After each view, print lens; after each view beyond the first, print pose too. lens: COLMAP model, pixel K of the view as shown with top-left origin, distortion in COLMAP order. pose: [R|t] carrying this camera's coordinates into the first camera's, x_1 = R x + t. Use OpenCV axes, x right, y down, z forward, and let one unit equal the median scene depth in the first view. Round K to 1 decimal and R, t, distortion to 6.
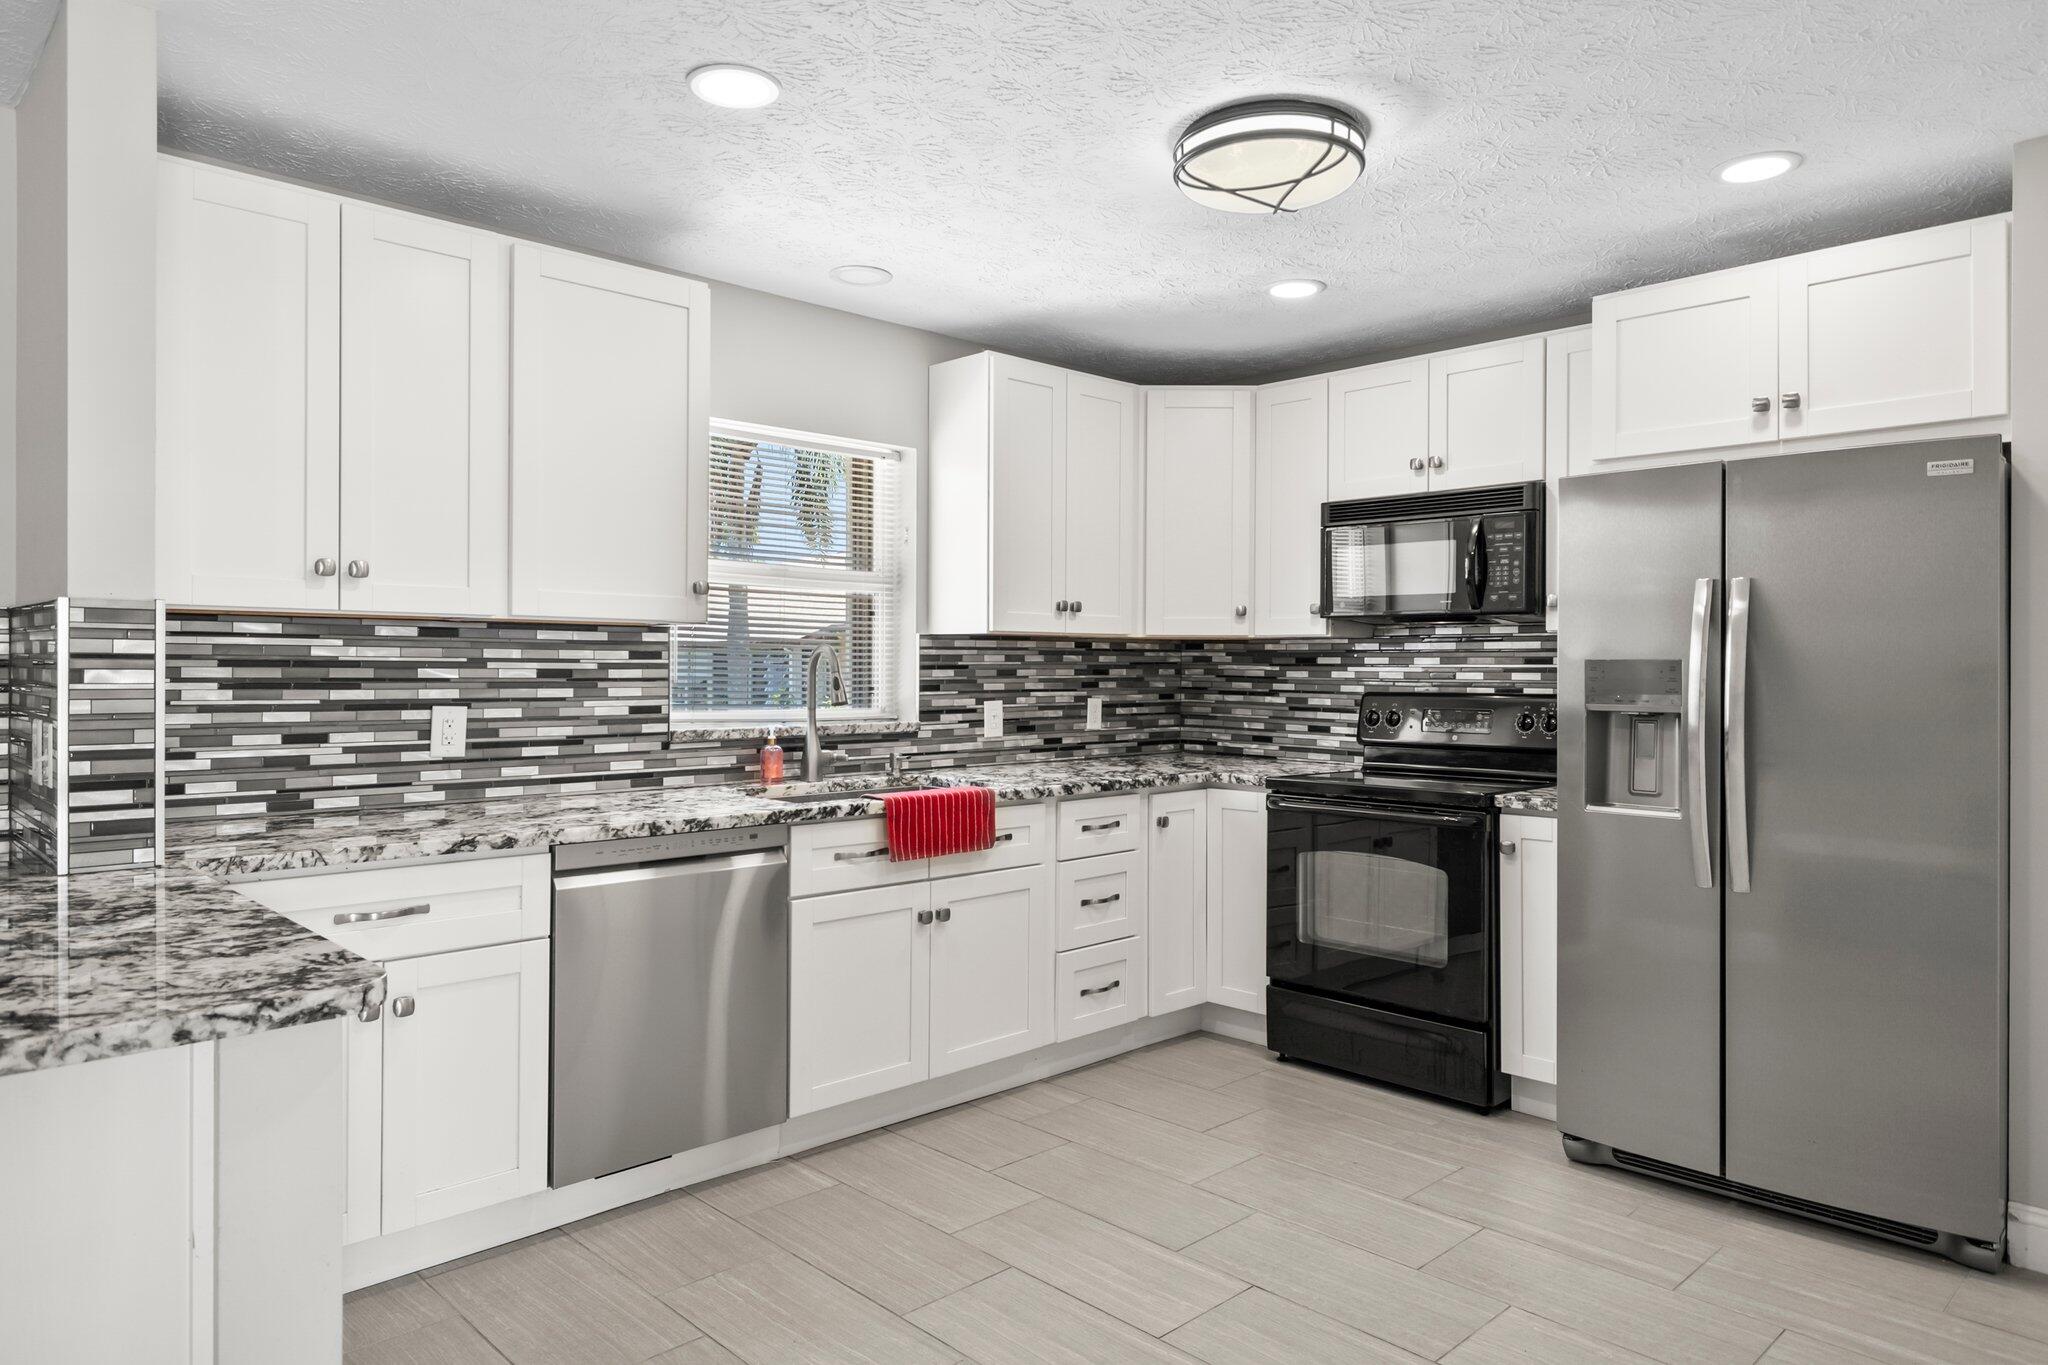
lens RADIAL K [[1274.2, 0, 1023.6], [0, 1274.2, 664.7], [0, 0, 1]] dist [0.005375, -0.000243]
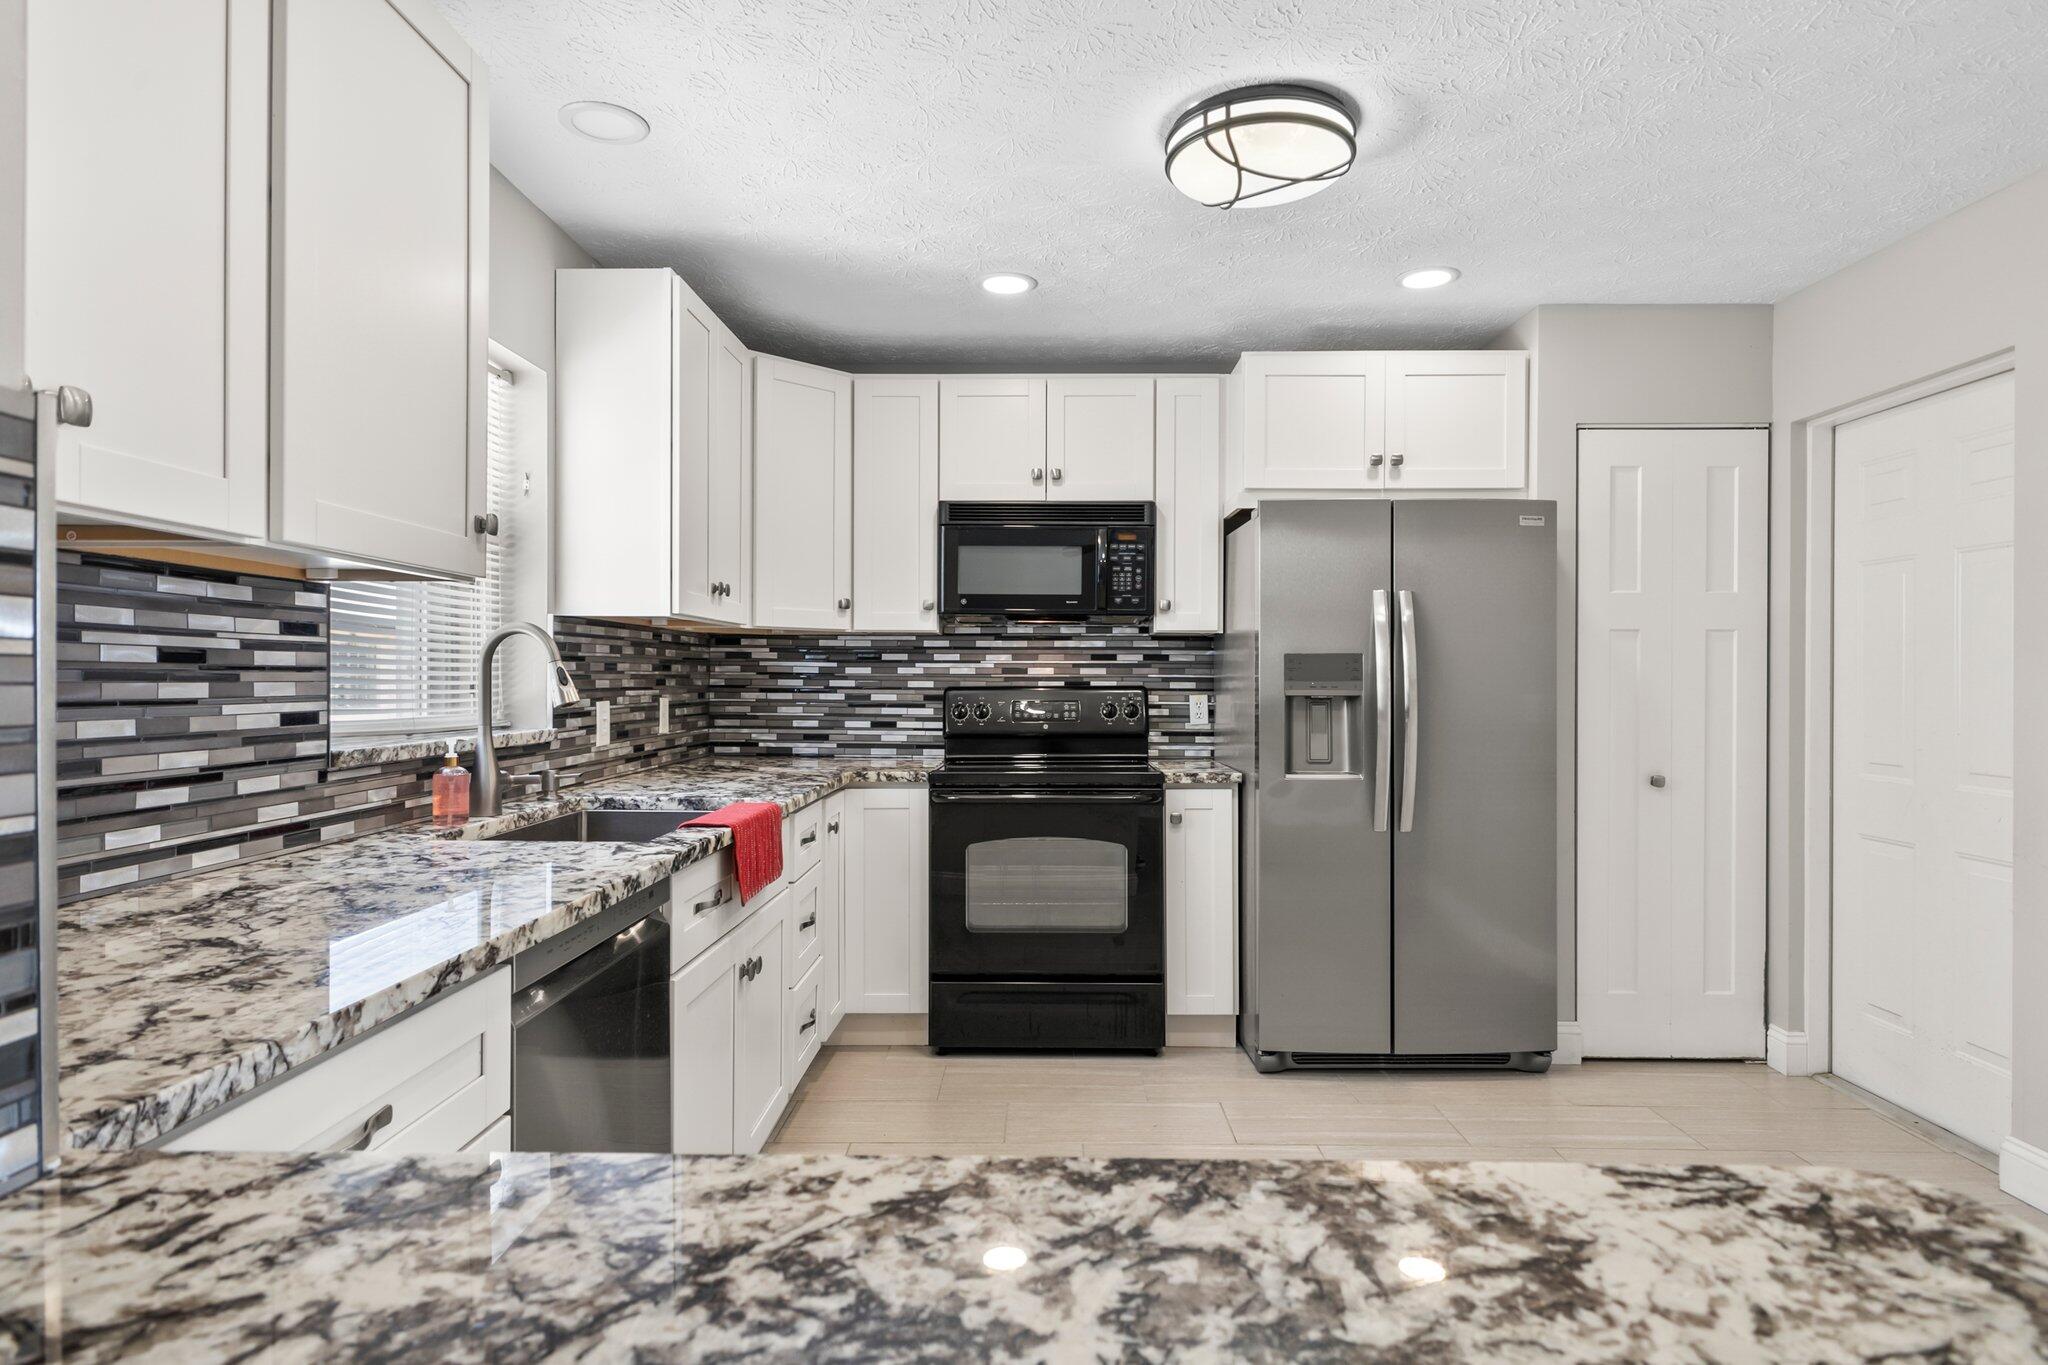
lens RADIAL K [[1141.4, 0, 1024.0], [0, 1141.4, 682.5], [0, 0, 1]] dist [0.001628, -0.000170]
pose [[0.705068, -0.004941, 0.709123, -0.443122], [0.000317, 0.999978, 0.006652, 0.014776], [-0.709140, -0.004465, 0.705054, 0.373737]]
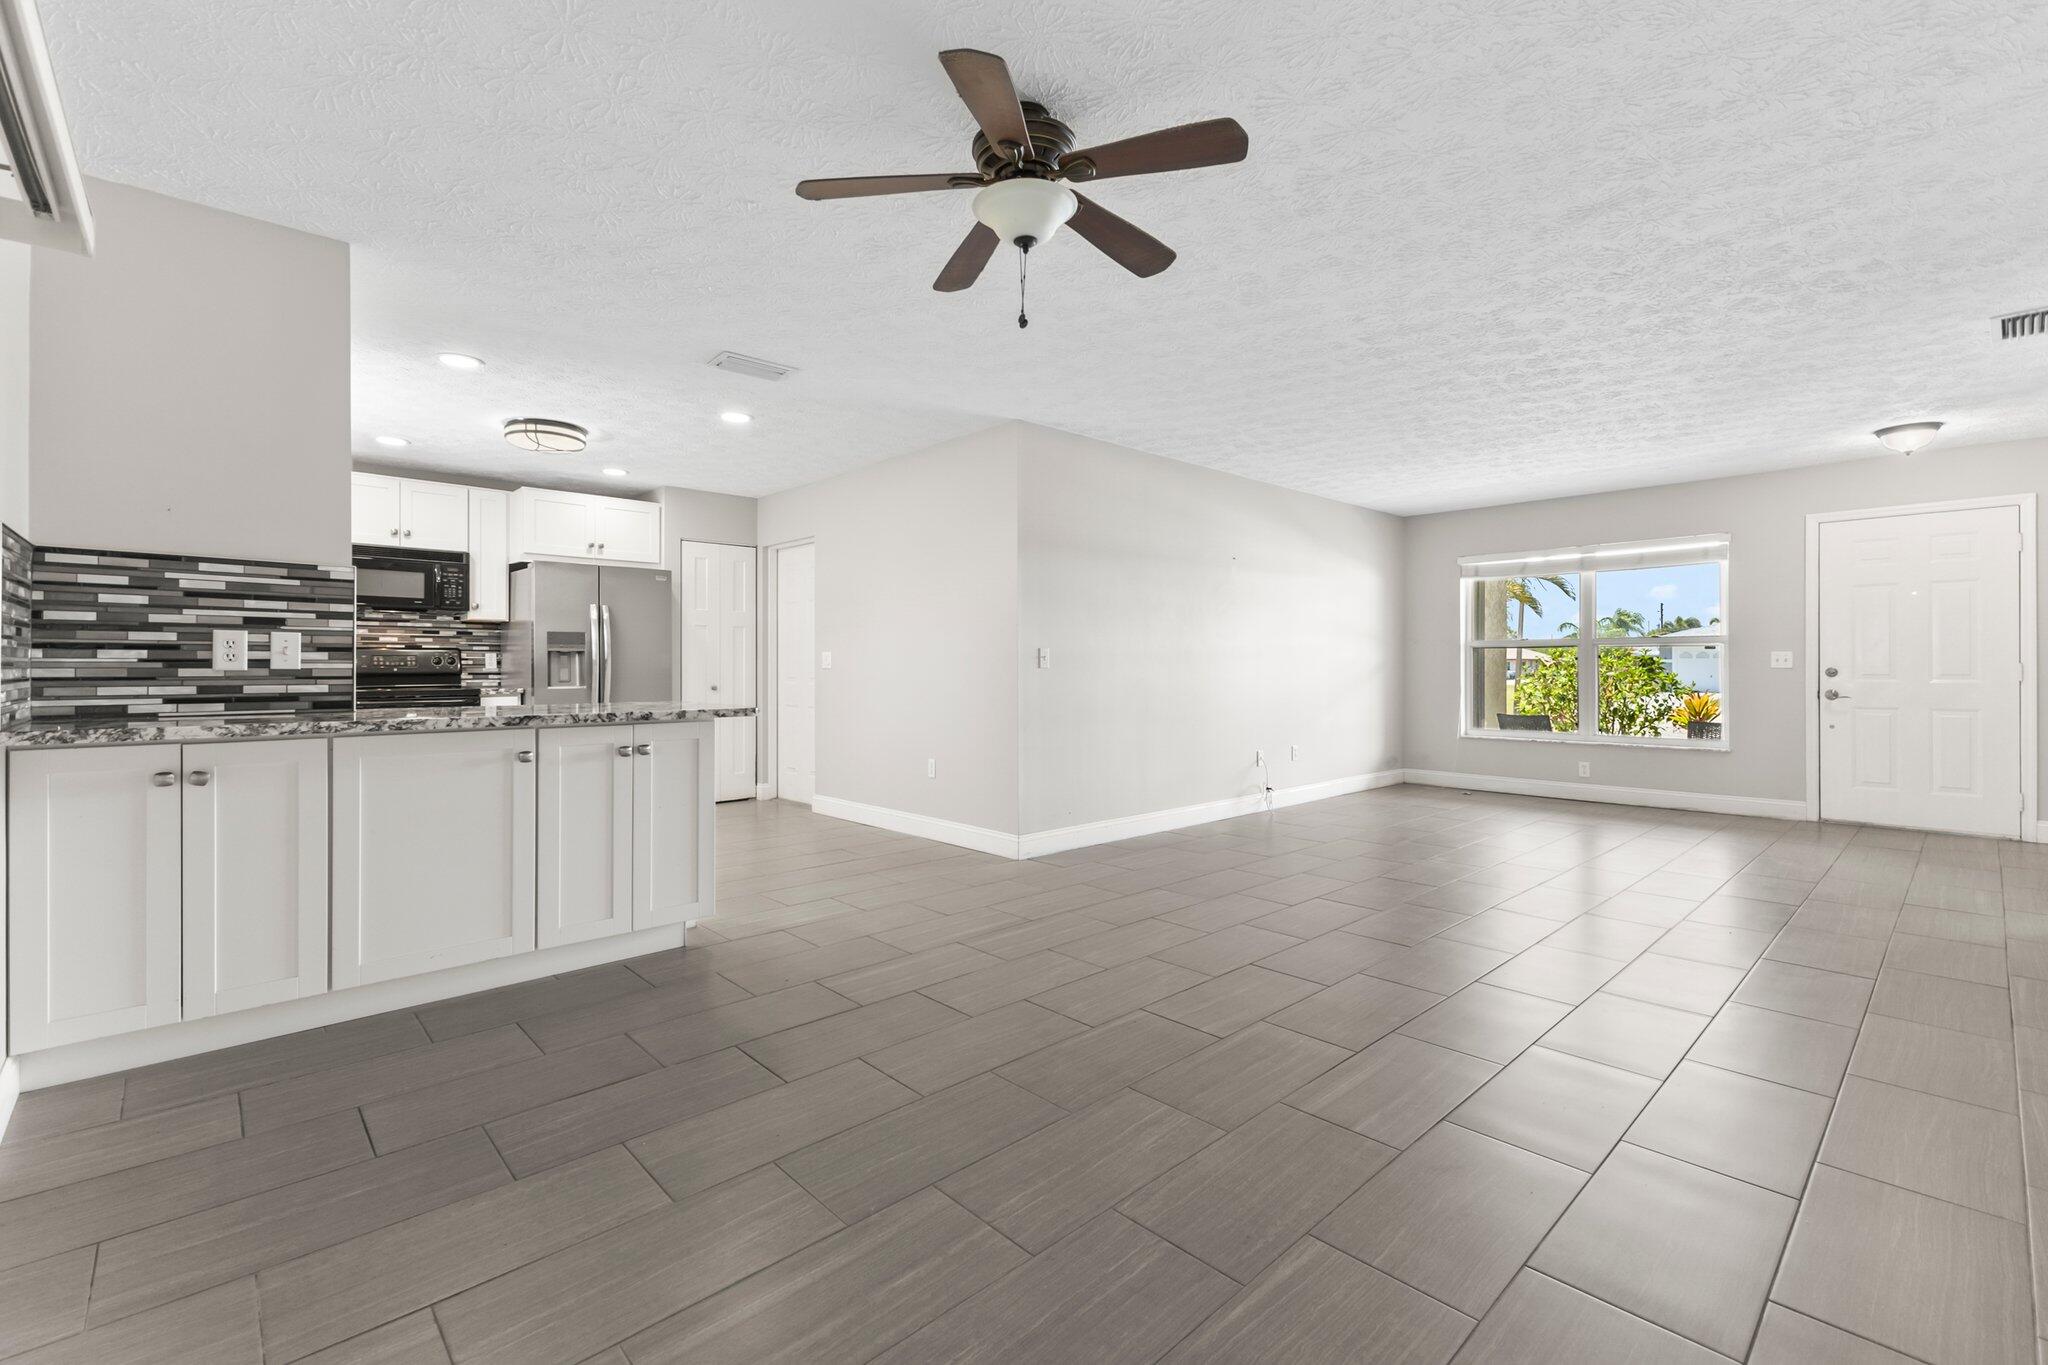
lens RADIAL K [[880.6, 0, 1023.7], [0, 880.6, 672.3], [0, 0, 1]] dist [0.011132, 0.000169]
pose [[0.013427, -0.009588, 0.999864, -1.224107], [-0.001810, 0.999952, 0.009614, 0.054824], [-0.999908, -0.001939, 0.013409, -0.004025]]
